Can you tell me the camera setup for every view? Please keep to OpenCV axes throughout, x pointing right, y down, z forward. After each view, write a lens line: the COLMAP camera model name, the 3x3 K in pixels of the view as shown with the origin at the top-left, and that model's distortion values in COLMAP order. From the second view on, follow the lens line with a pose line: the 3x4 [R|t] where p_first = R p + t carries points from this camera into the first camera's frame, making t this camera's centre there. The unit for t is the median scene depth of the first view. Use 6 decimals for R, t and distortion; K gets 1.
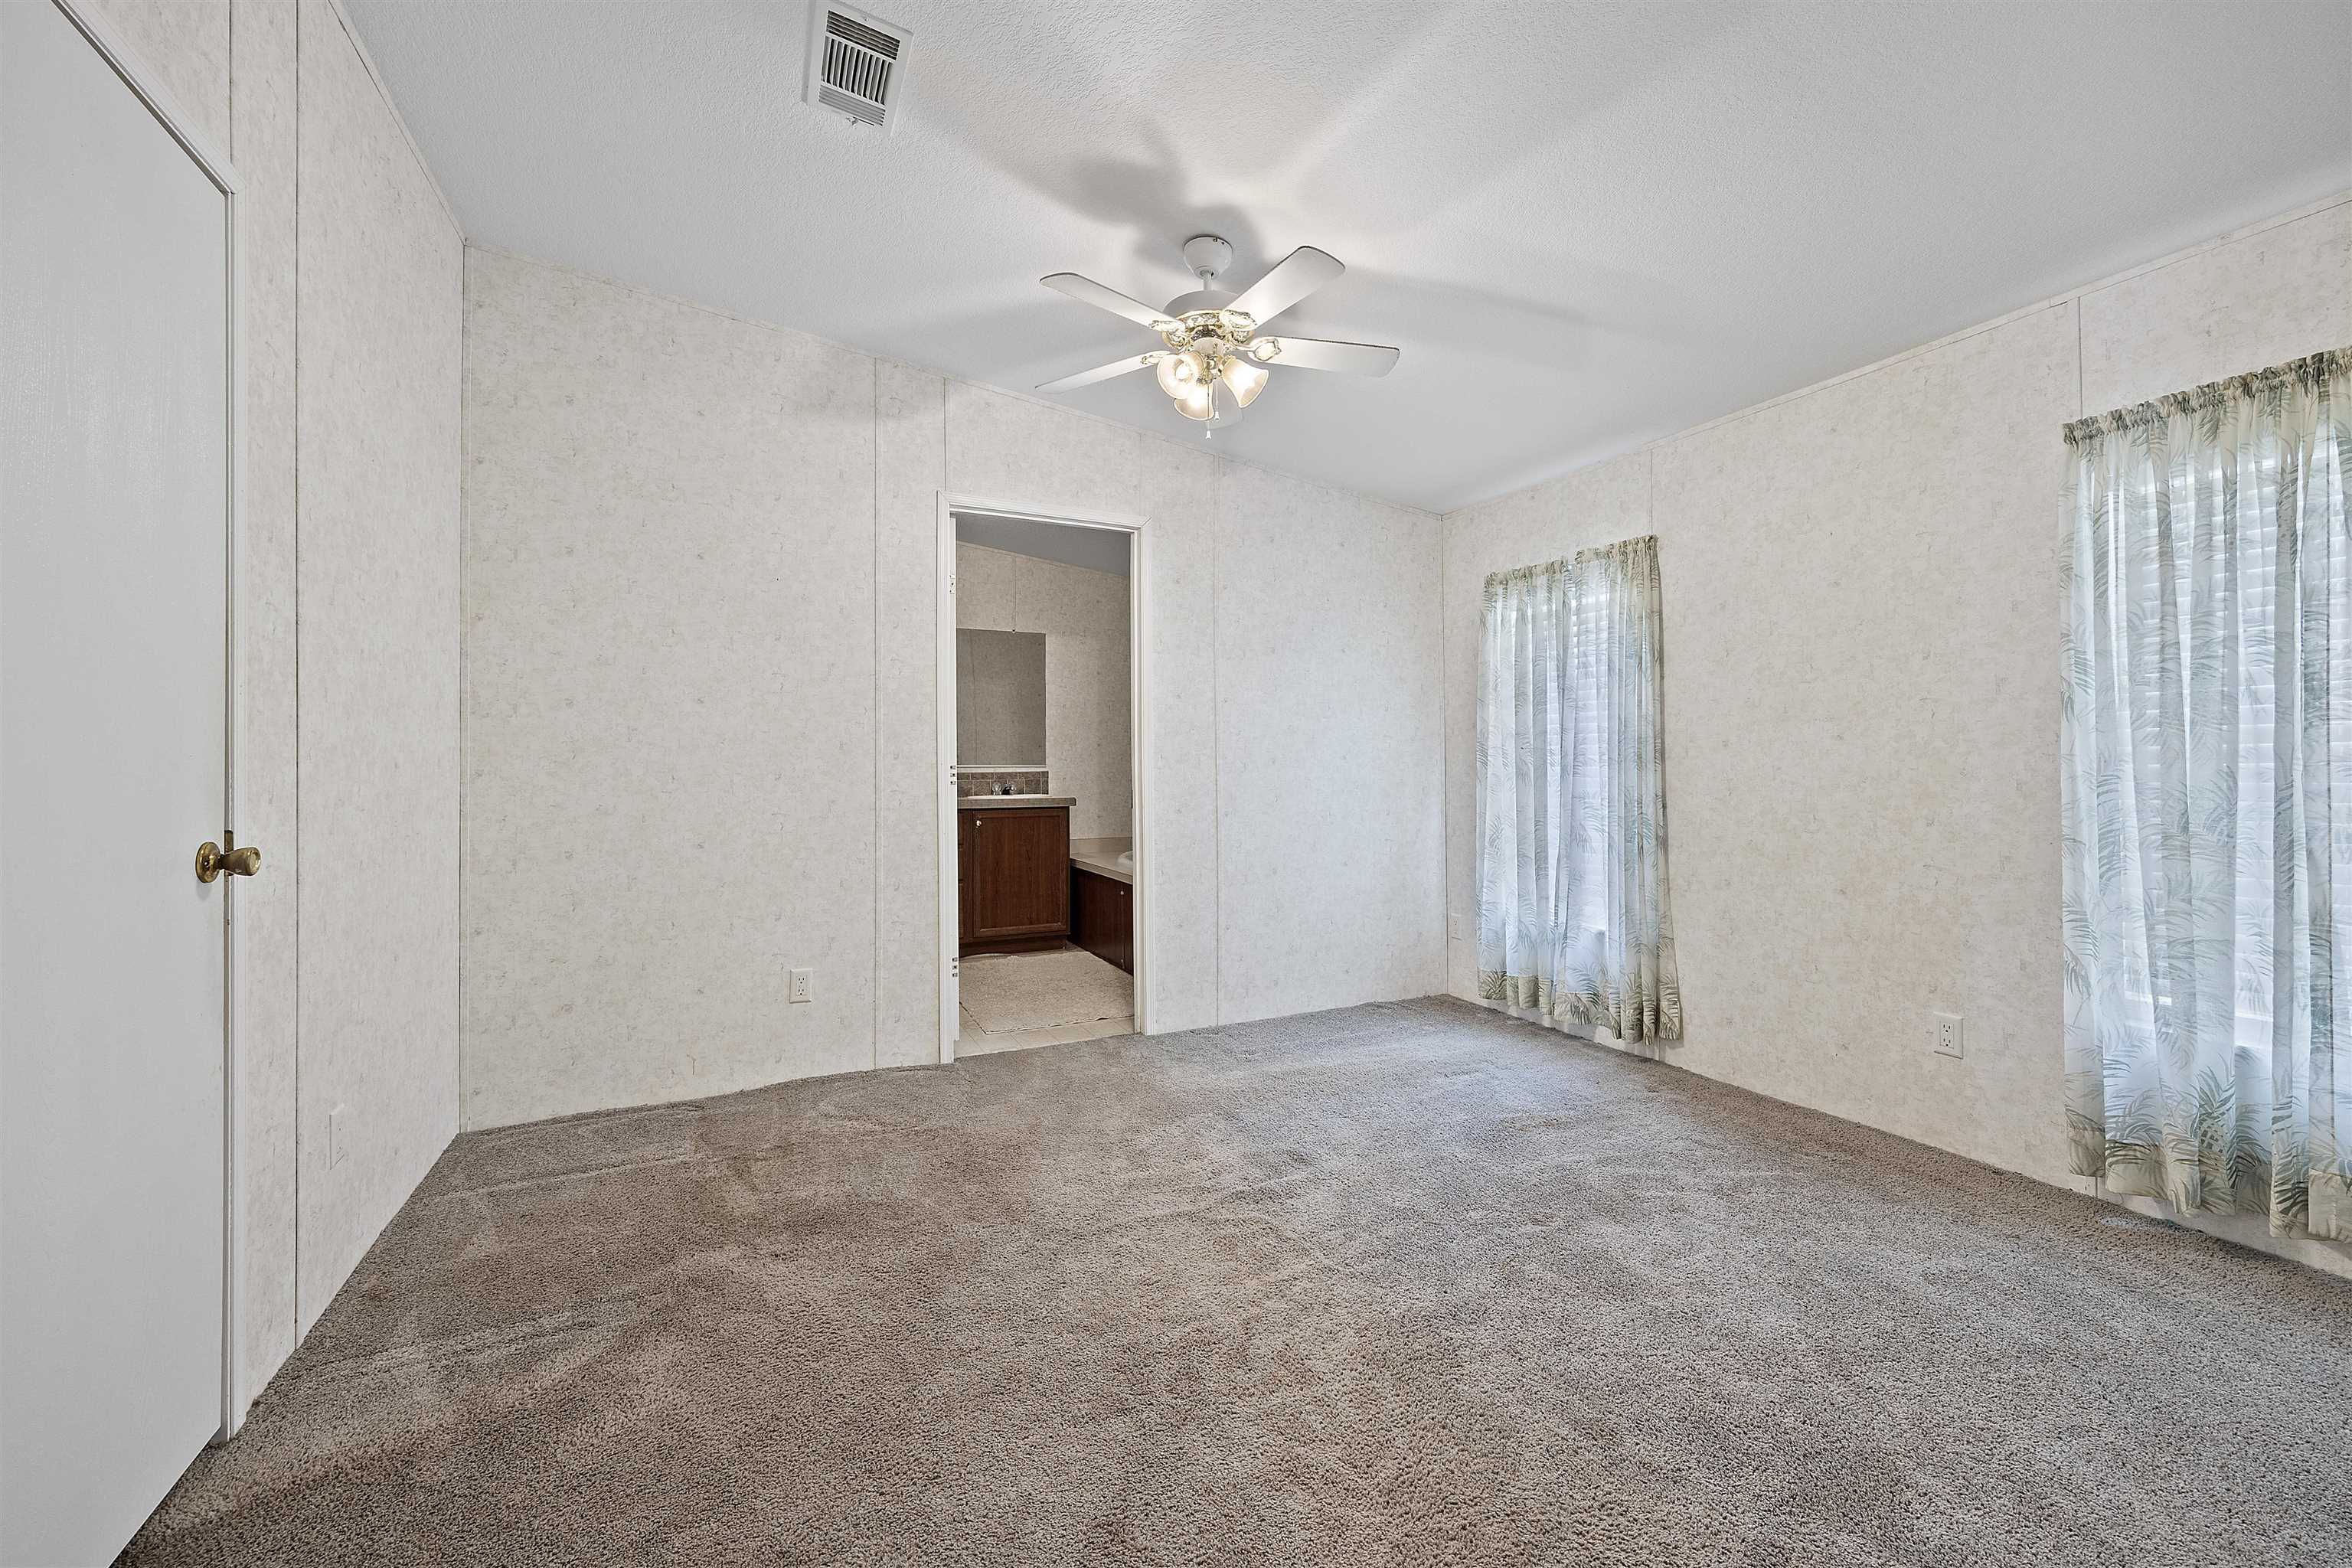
lens RADIAL K [[936.6, 0, 1218.3], [0, 936.6, 754.5], [0, 0, 1]] dist [0.000846, 0.000762]
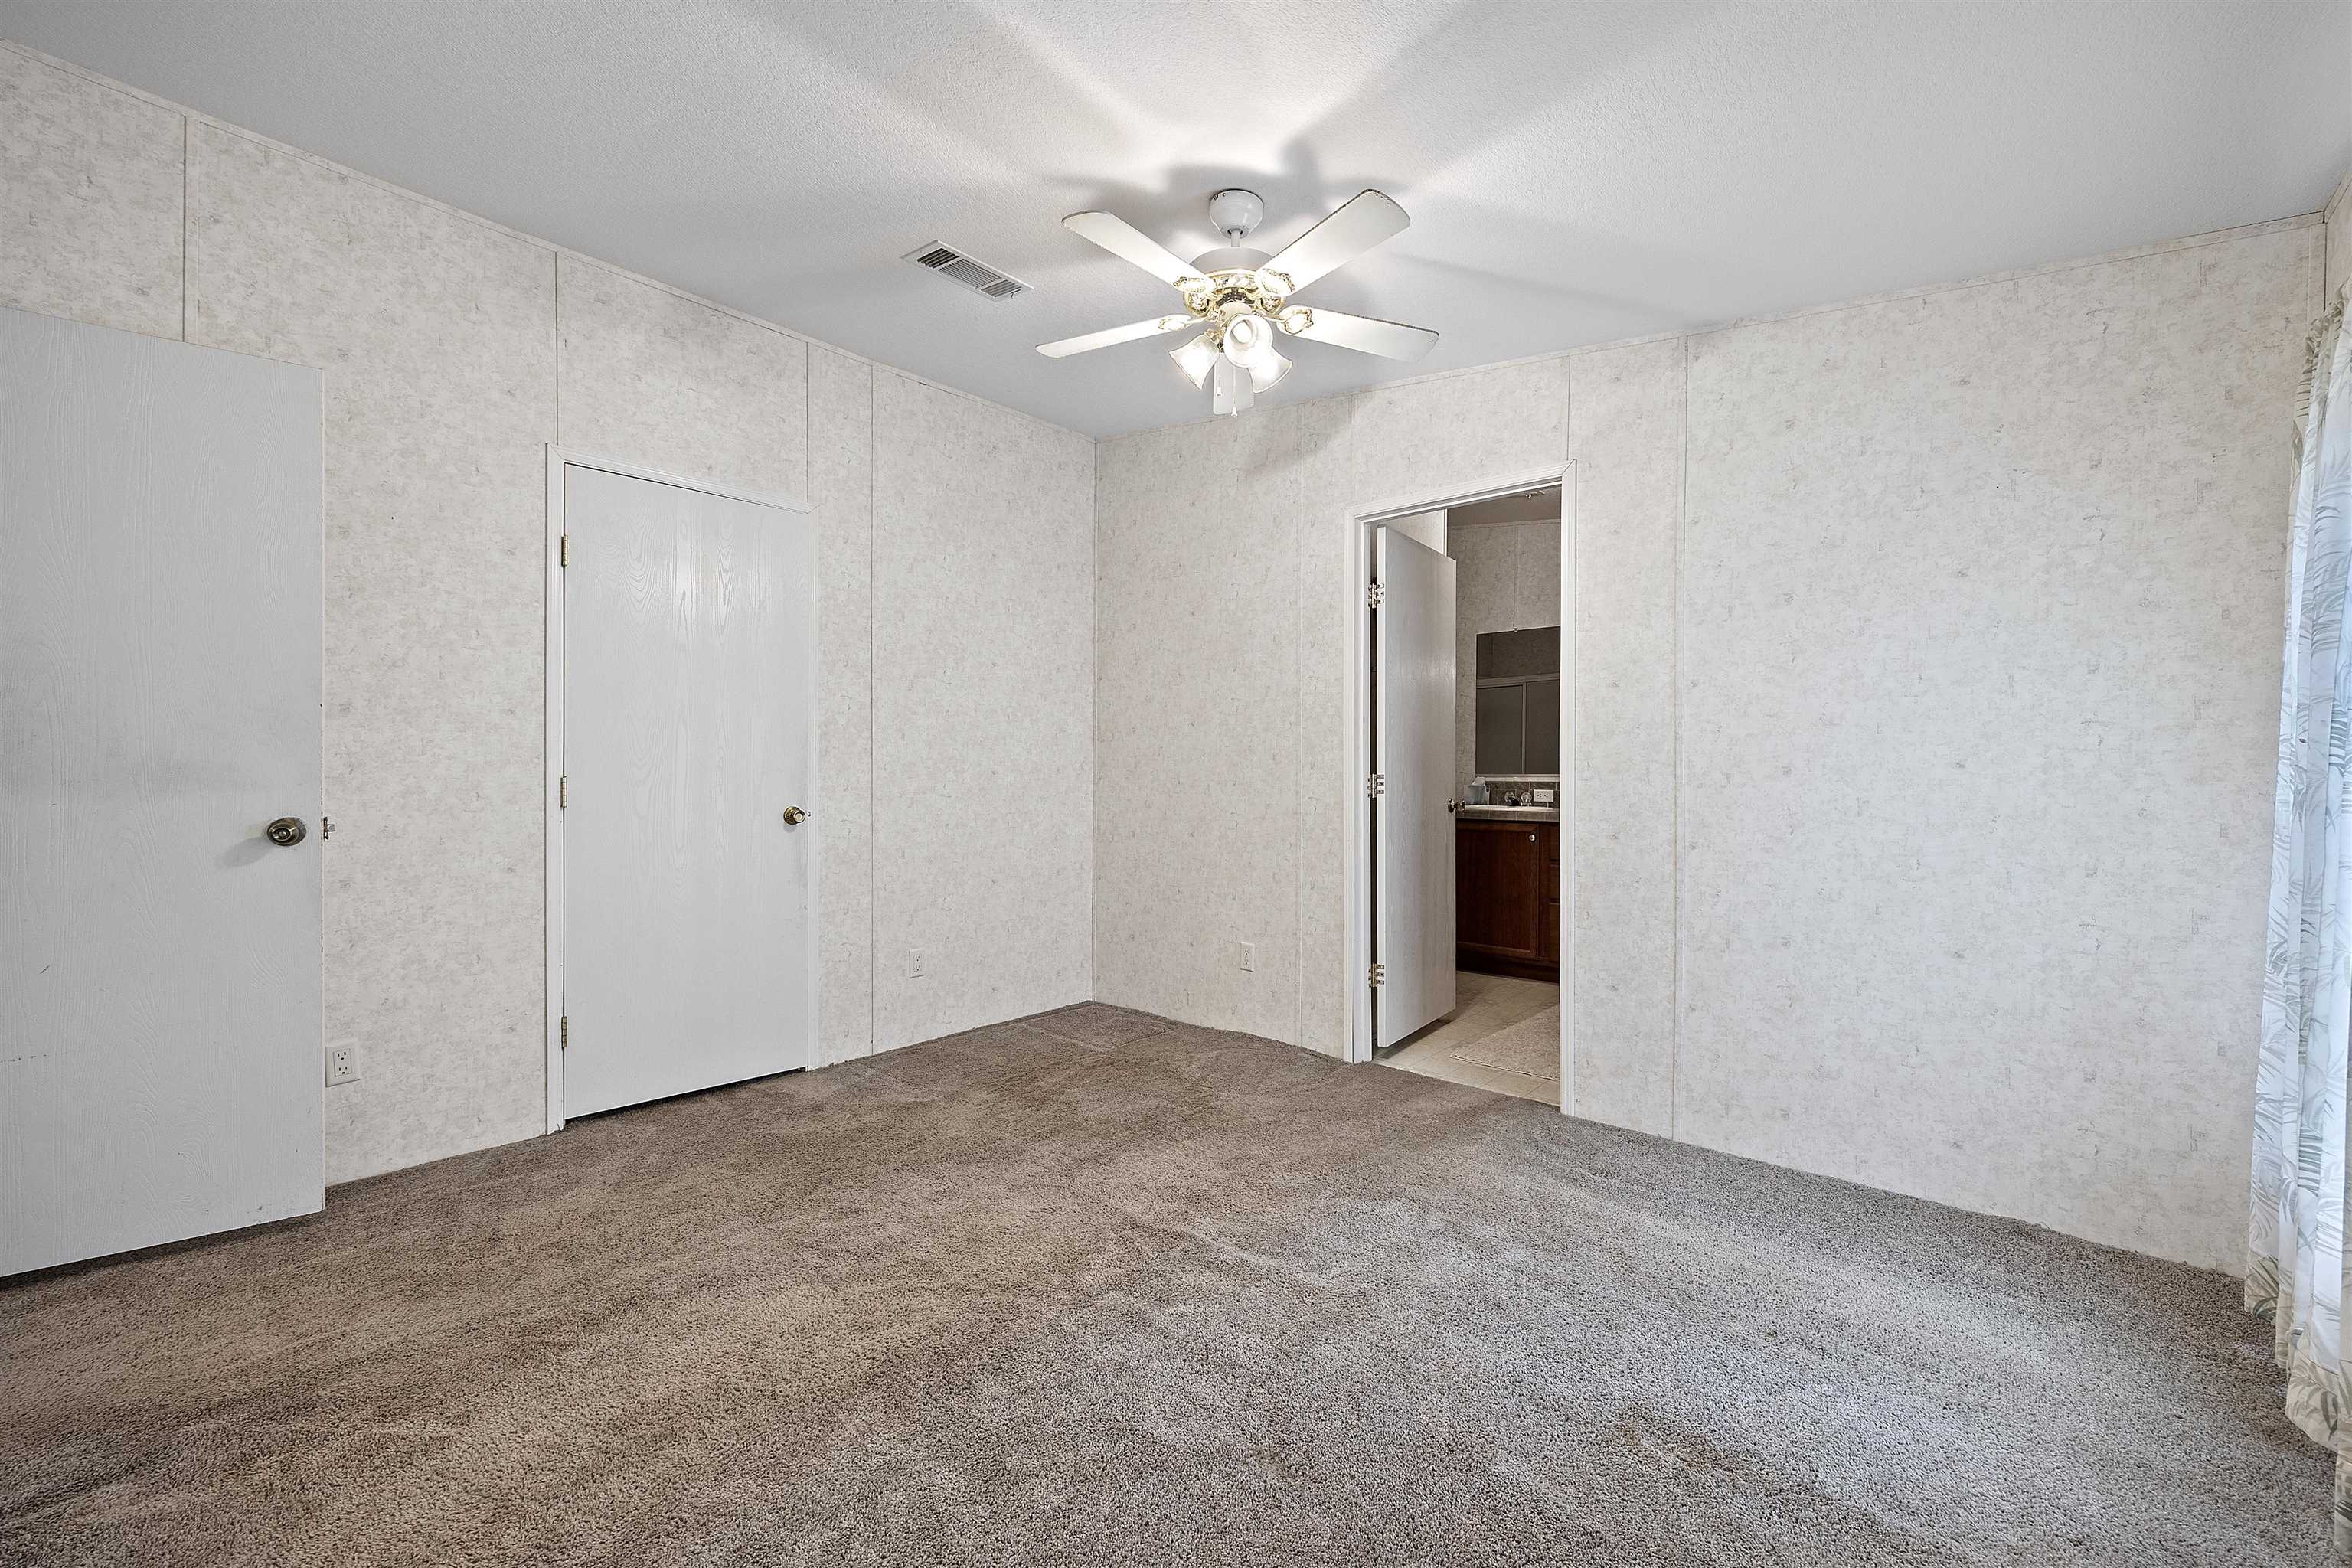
lens RADIAL K [[936.6, 0, 1184.2], [0, 936.6, 780.7], [0, 0, 1]] dist [0.000846, 0.000762]
pose [[0.372420, 0.013122, -0.927972, 0.601007], [0.007199, 0.999829, 0.017027, -0.000142], [0.928036, -0.013022, 0.372262, 0.450199]]
